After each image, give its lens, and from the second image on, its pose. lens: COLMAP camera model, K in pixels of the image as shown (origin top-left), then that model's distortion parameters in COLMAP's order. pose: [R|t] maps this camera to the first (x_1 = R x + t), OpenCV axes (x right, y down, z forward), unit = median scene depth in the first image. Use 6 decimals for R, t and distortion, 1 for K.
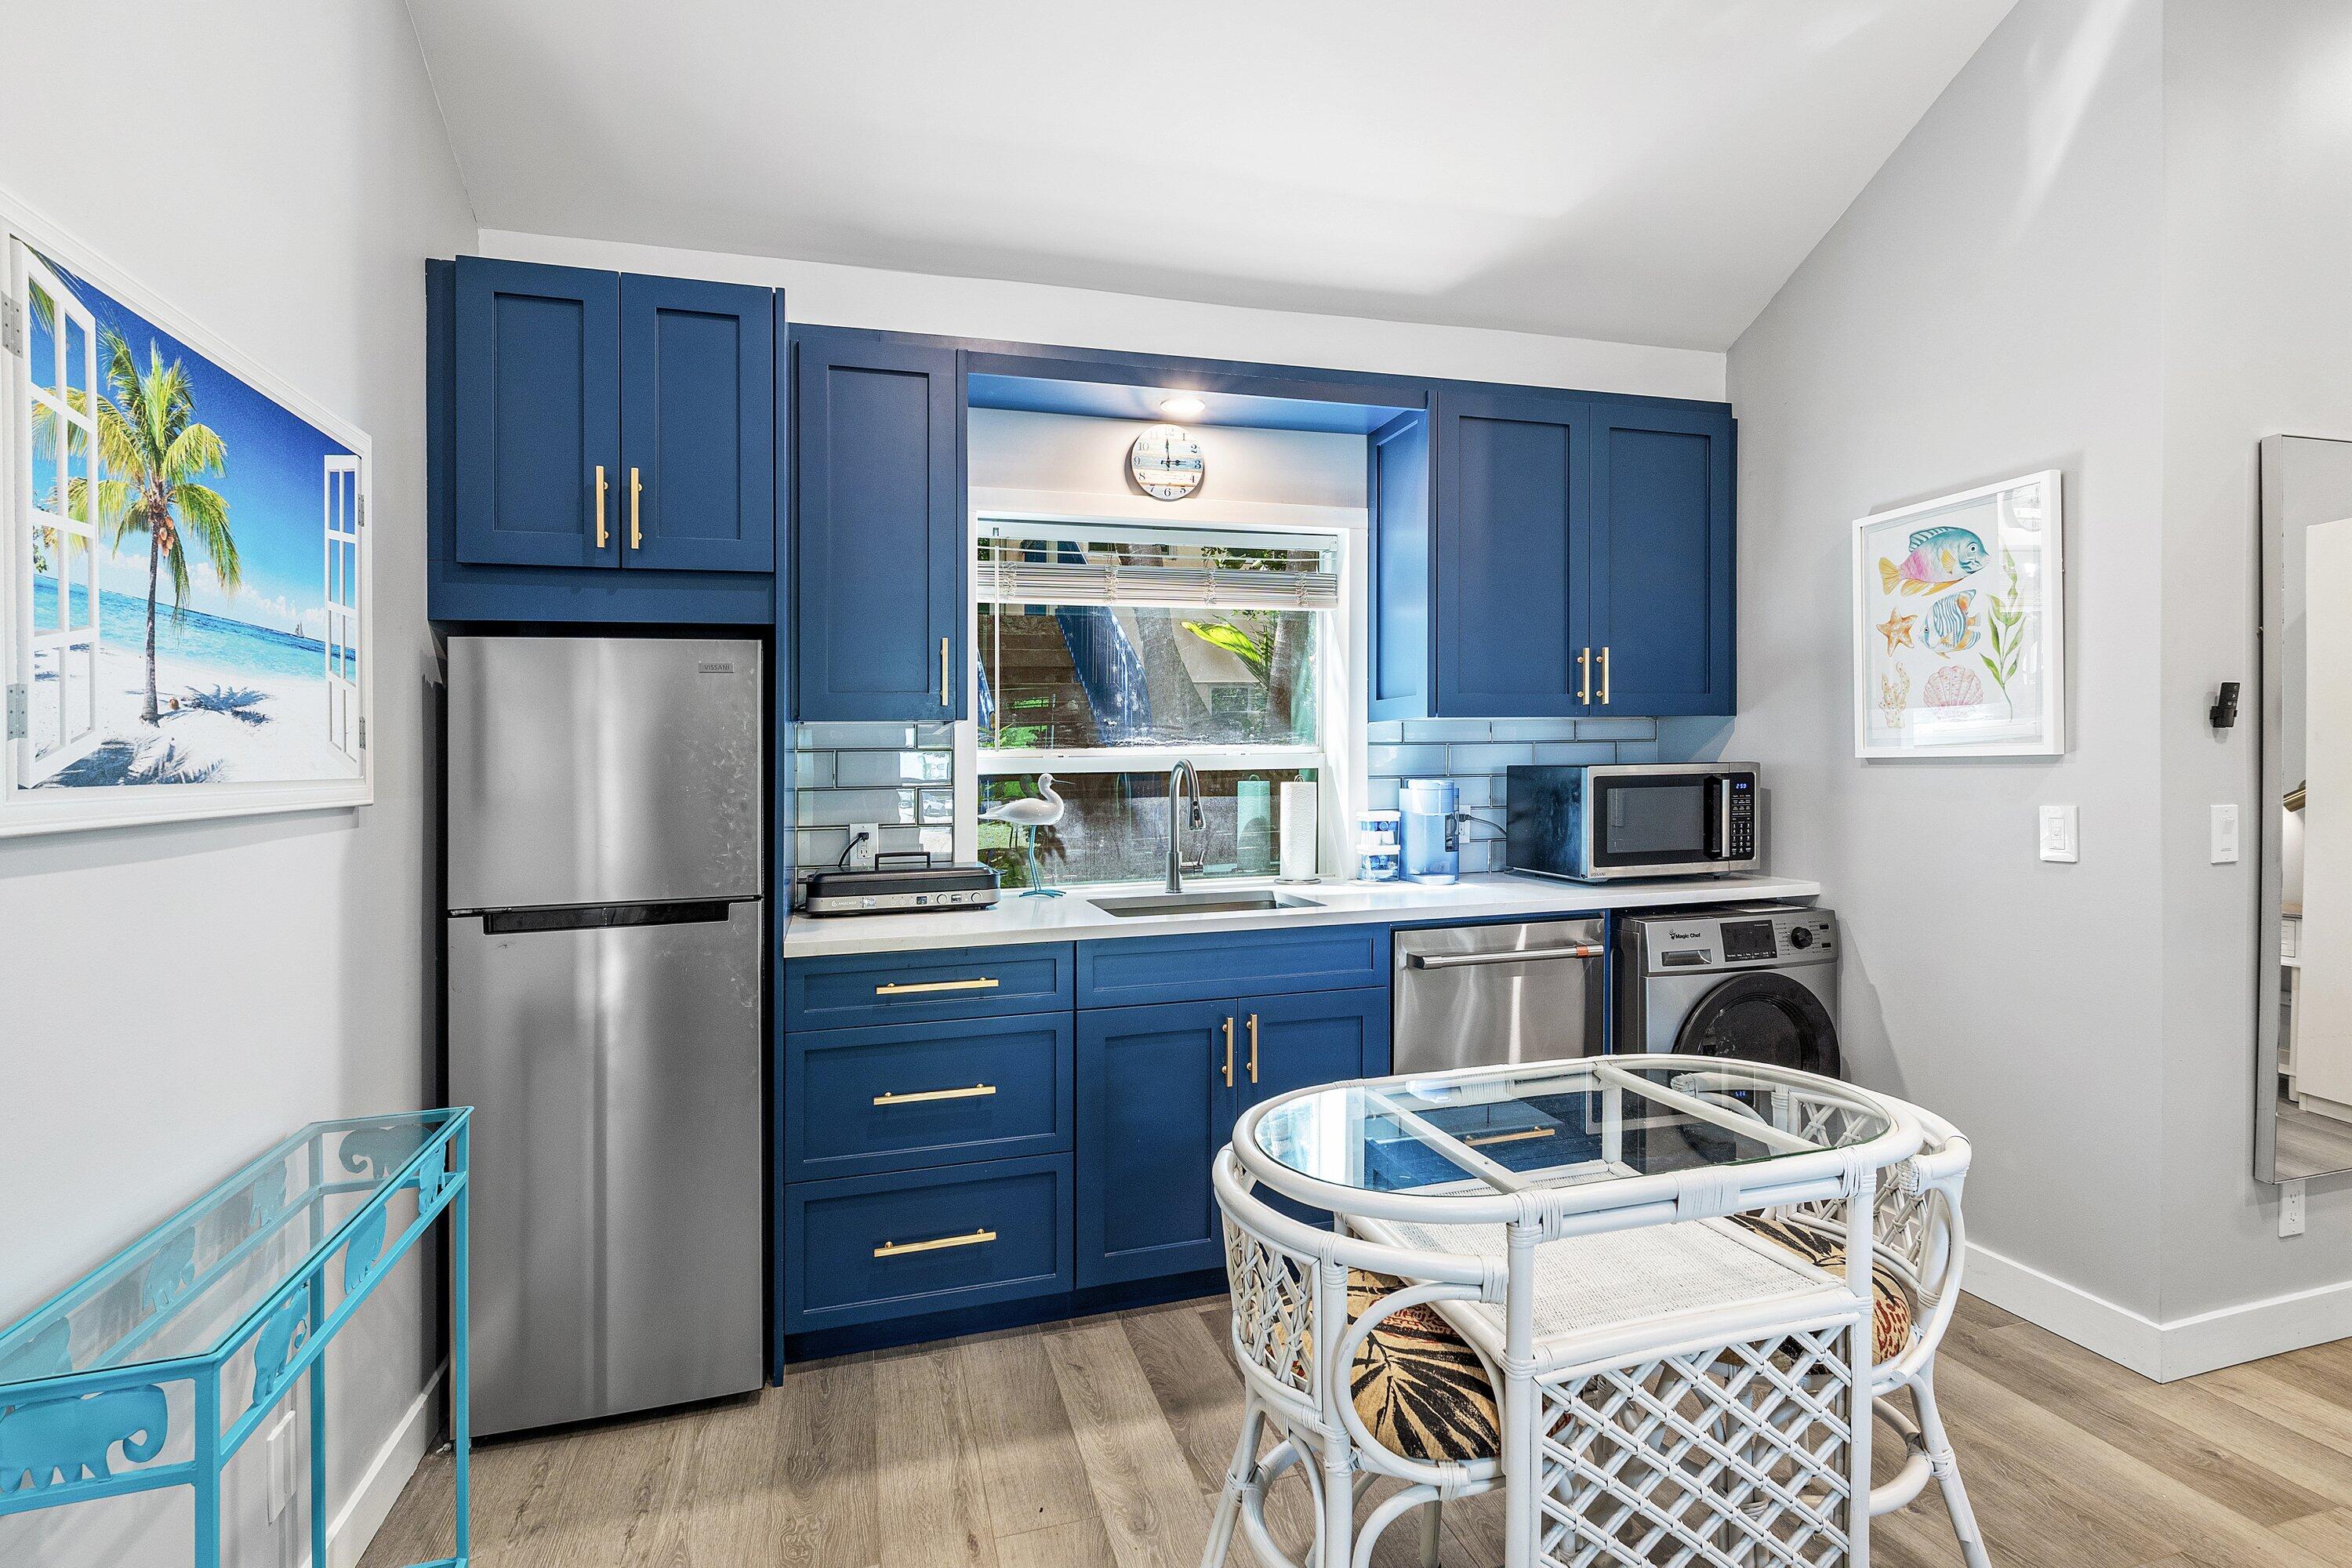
lens RADIAL K [[1179.2, 0, 1207.7], [0, 1179.2, 770.5], [0, 0, 1]] dist [0.001352, 0.000063]
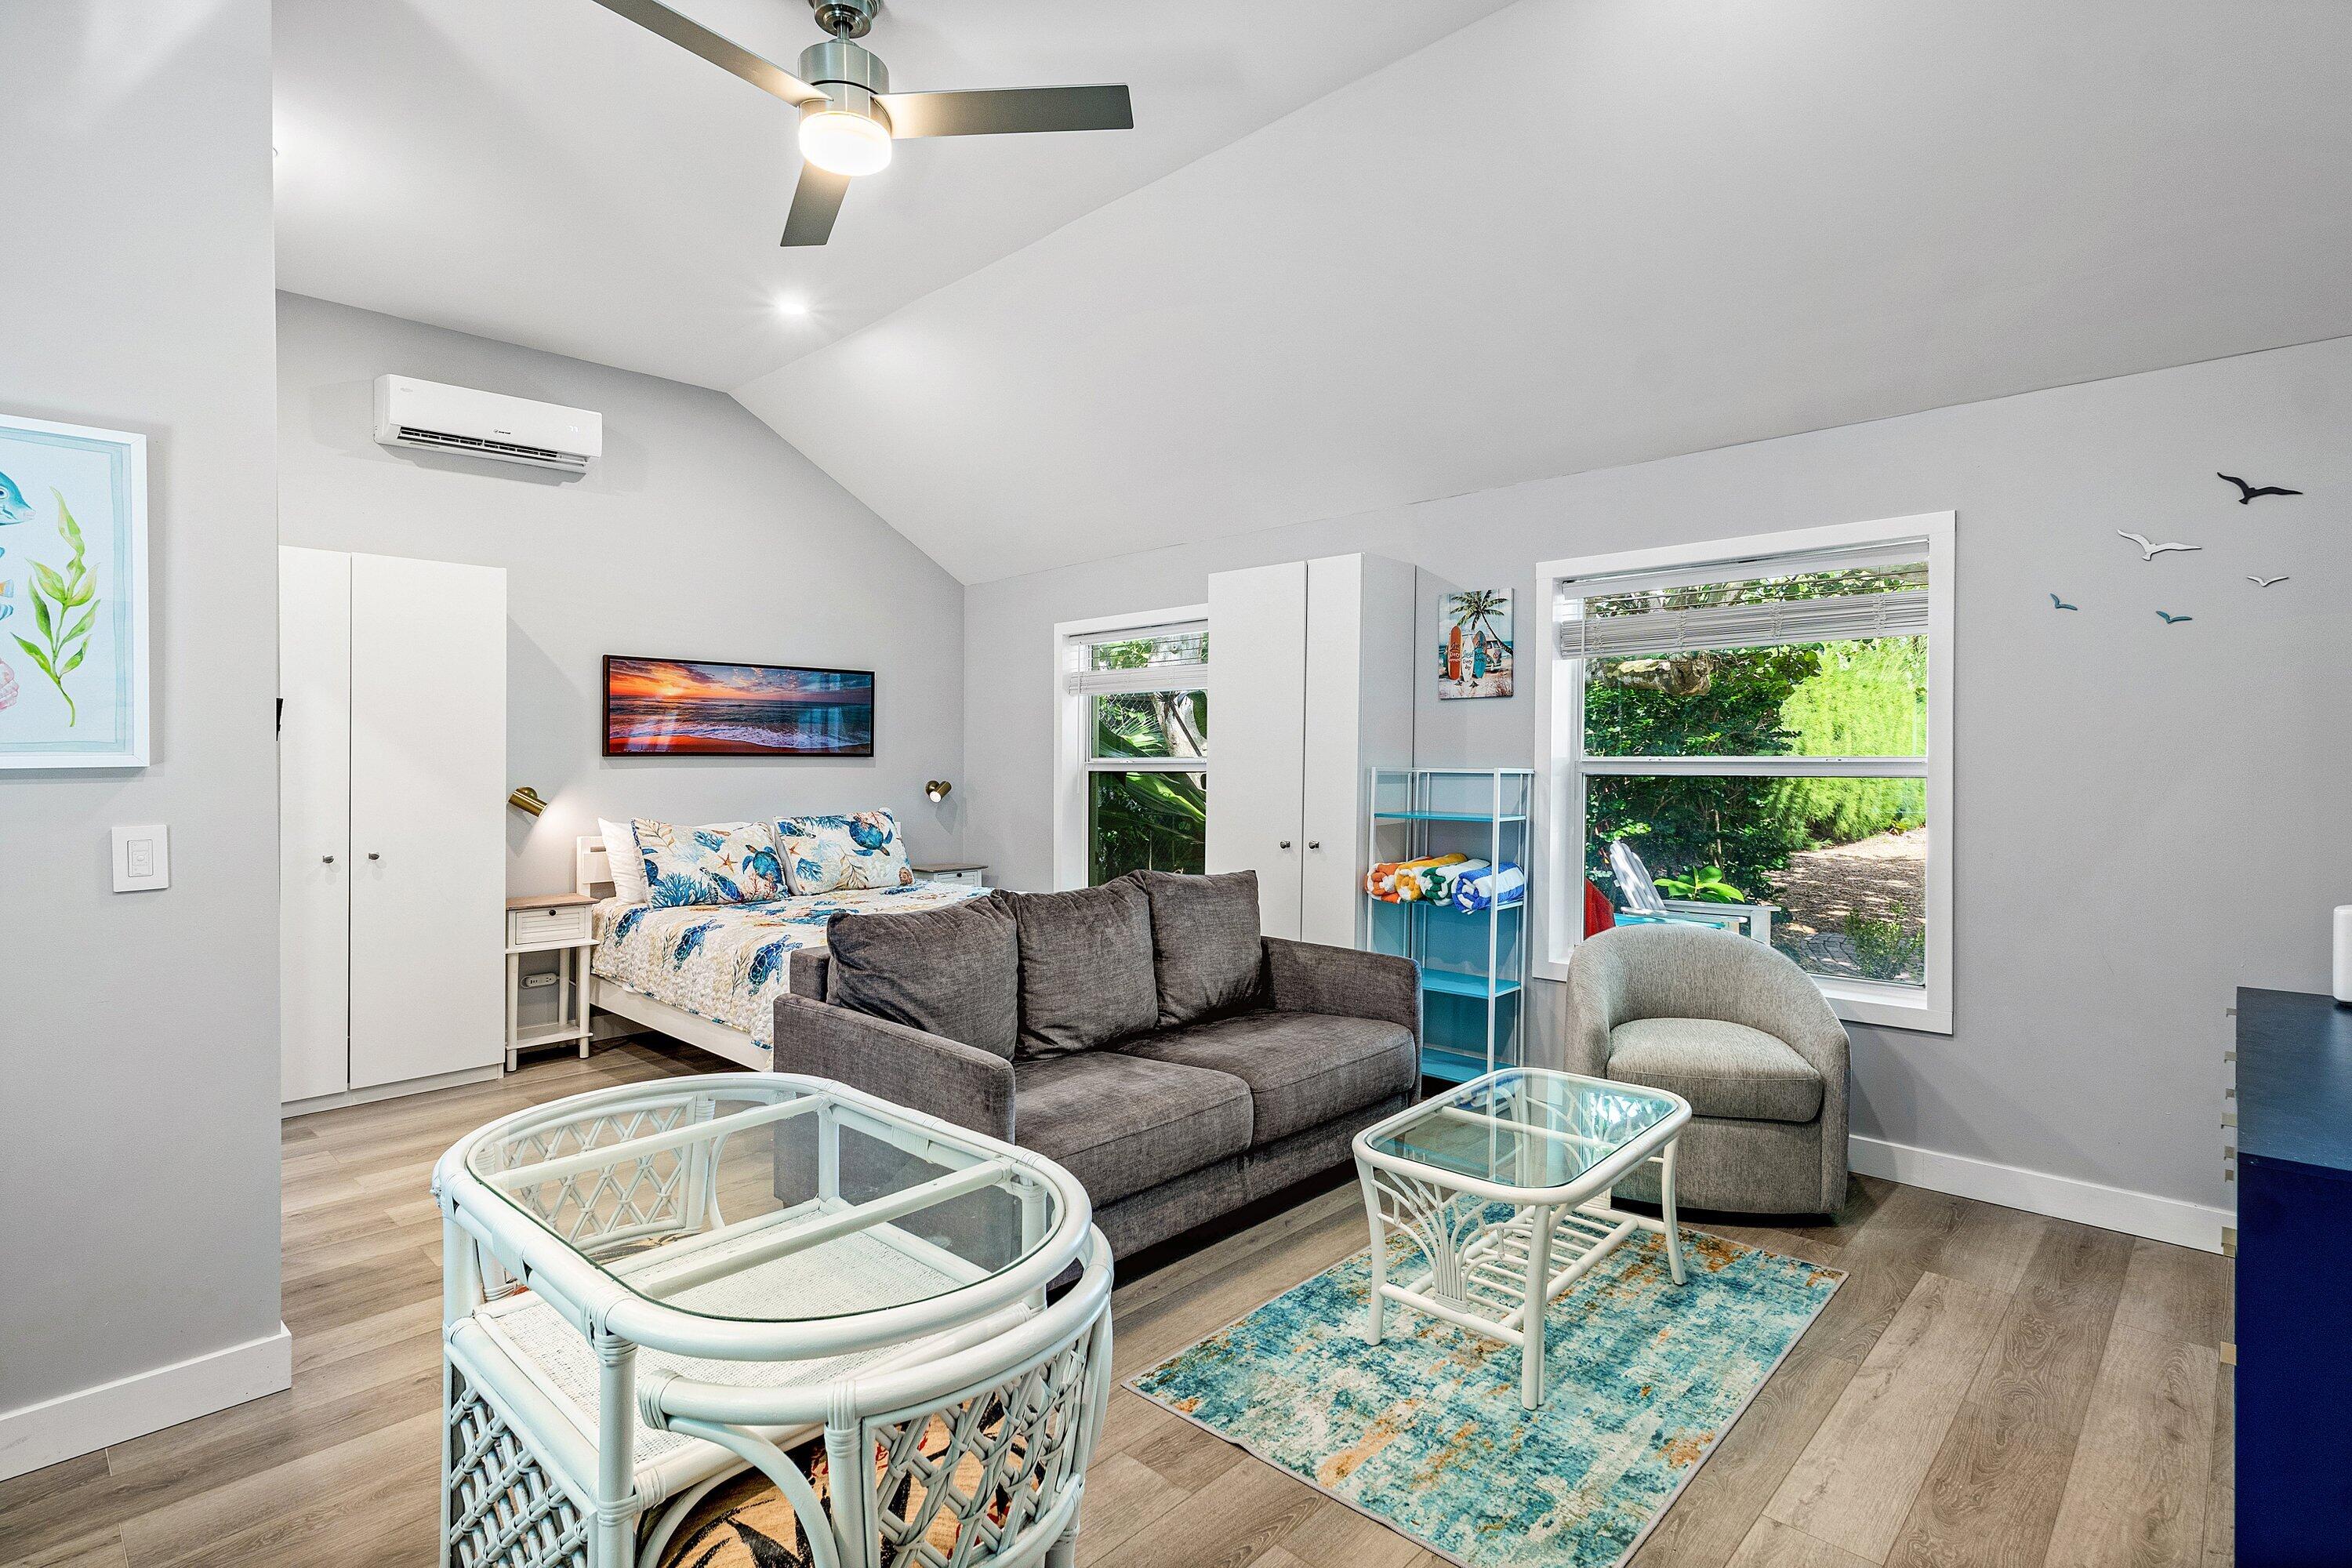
lens RADIAL K [[1153.2, 0, 1176.0], [0, 1153.2, 784.0], [0, 0, 1]] dist [0.002383, 0.000550]
pose [[-0.496374, -0.004822, 0.868095, -0.349850], [0.018478, 0.999699, 0.016118, -0.000135], [-0.867912, 0.024041, -0.496136, 0.679861]]
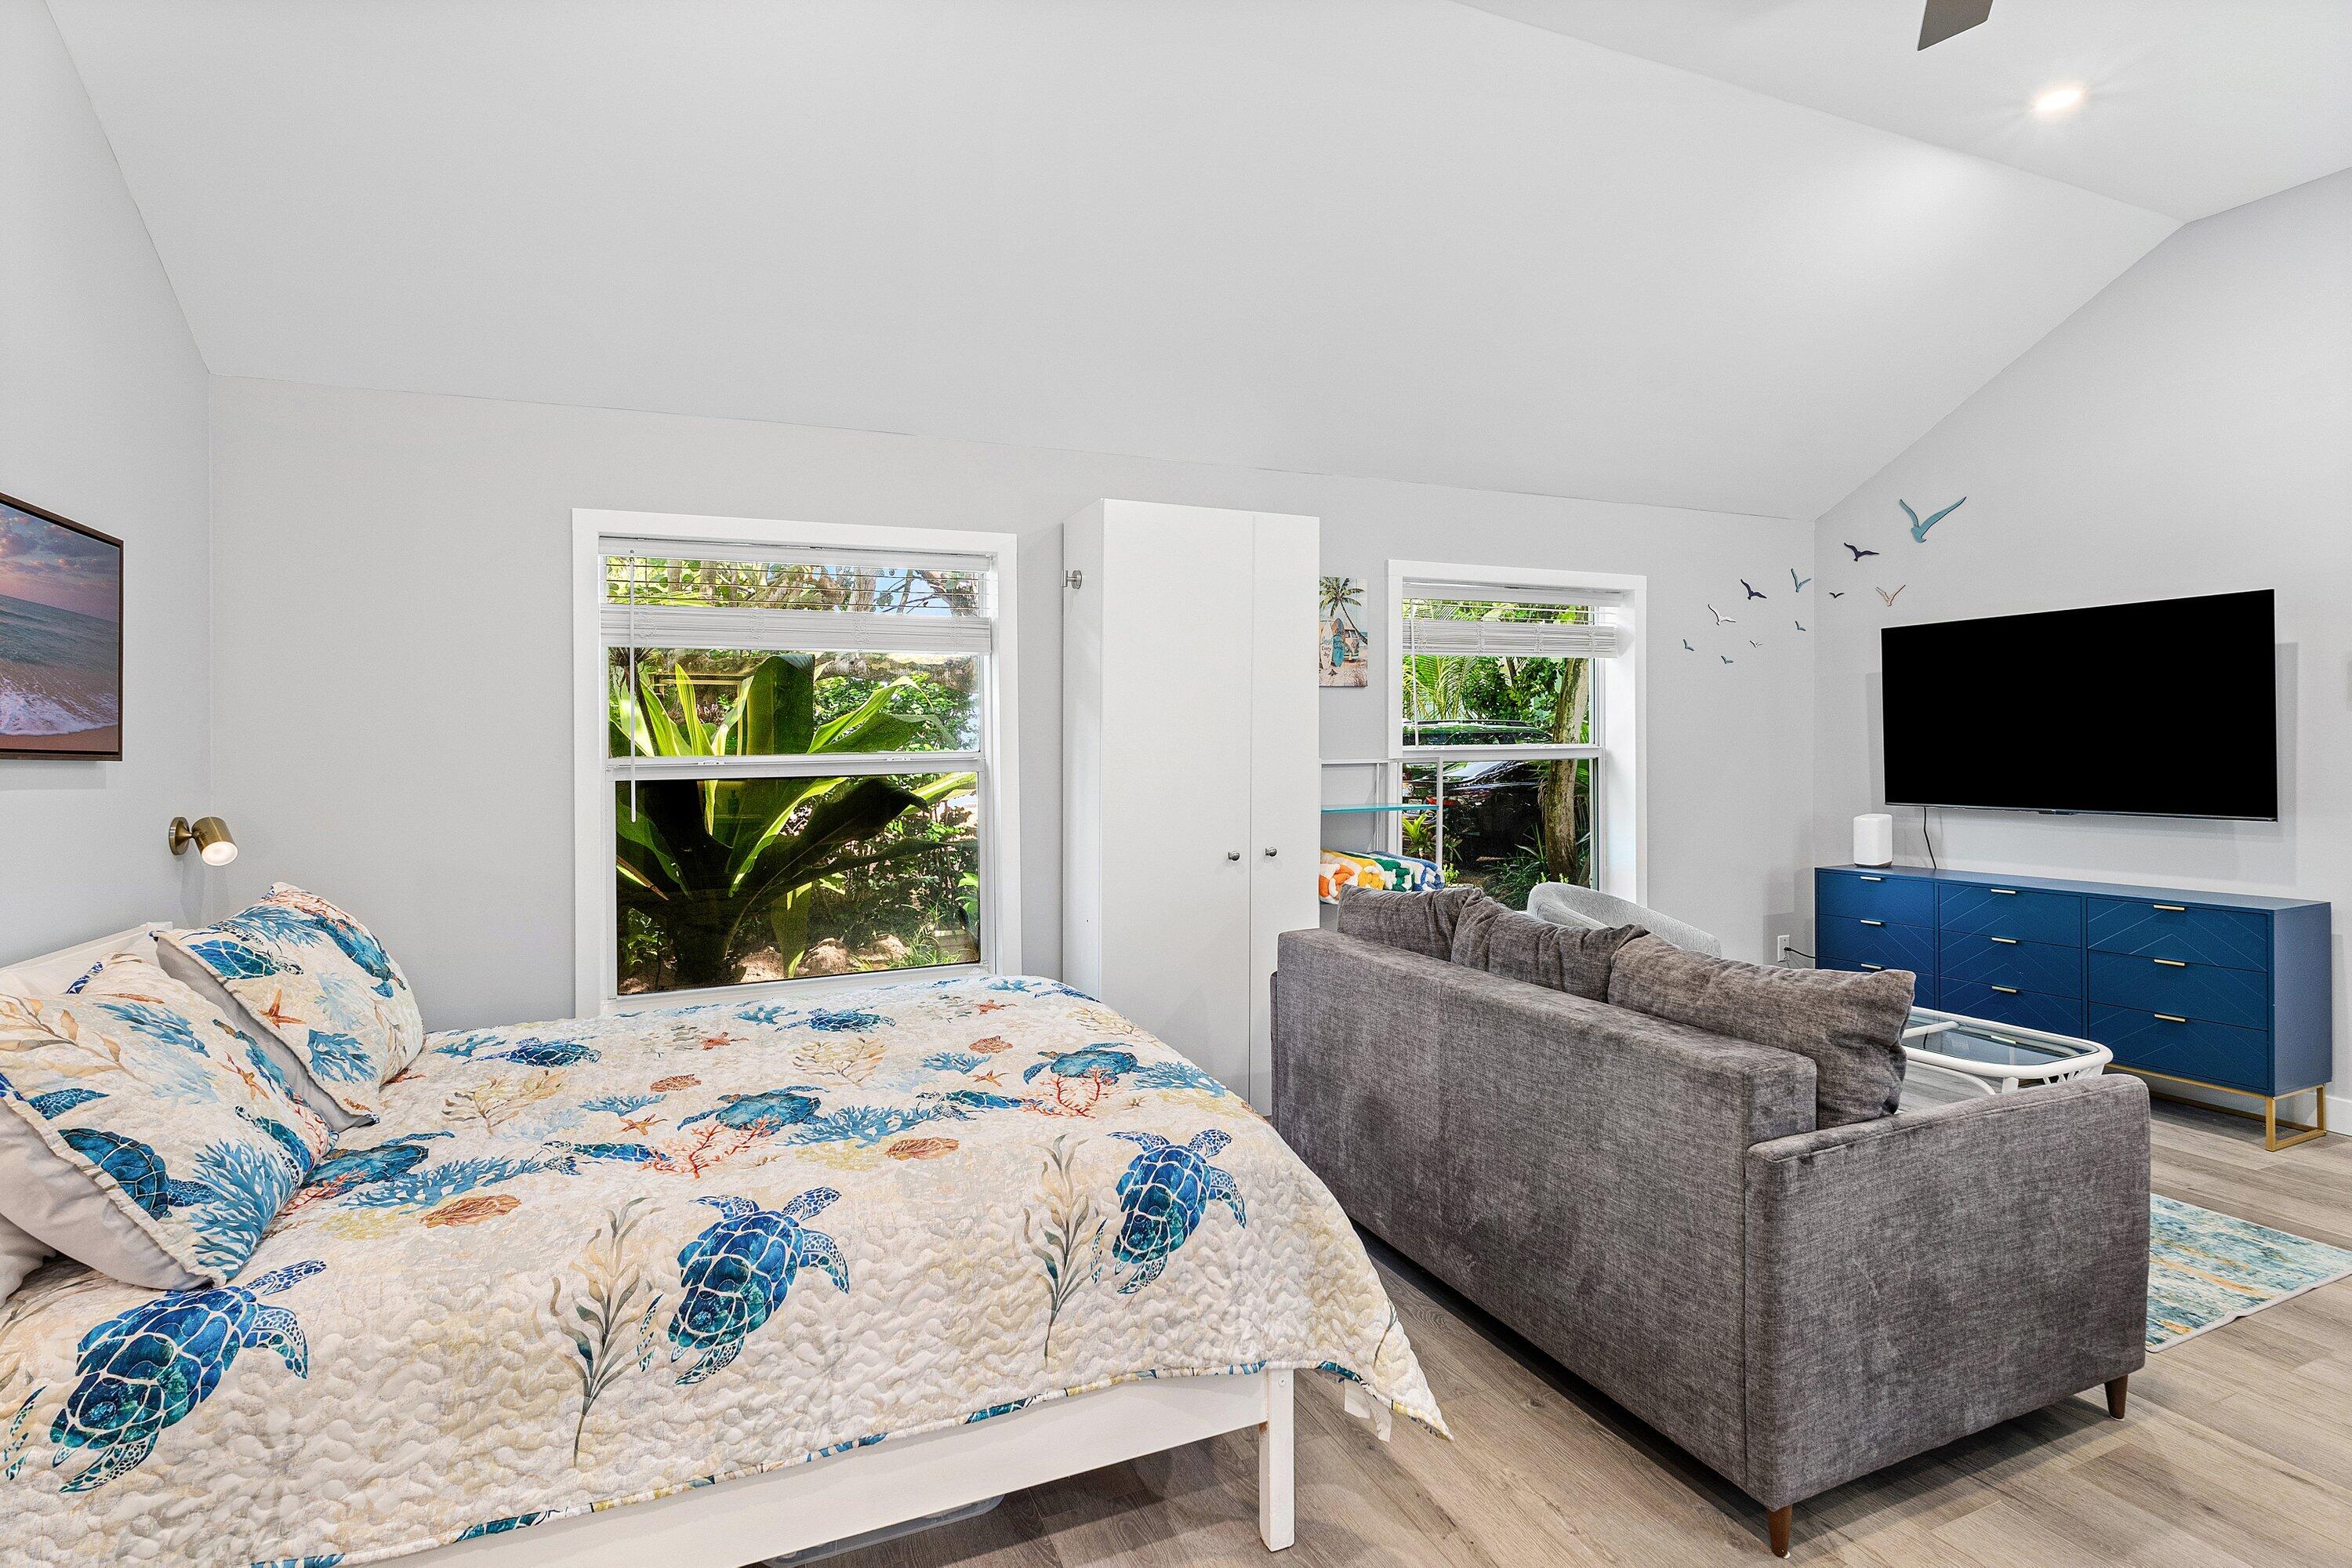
lens RADIAL K [[1149.7, 0, 1223.8], [0, 1149.7, 785.4], [0, 0, 1]] dist [0.003224, -0.000616]
pose [[-0.990967, 0.034469, -0.129602, 1.126329], [0.029557, 0.998777, 0.039639, -0.018269], [0.130810, 0.035451, -0.990773, 1.030984]]
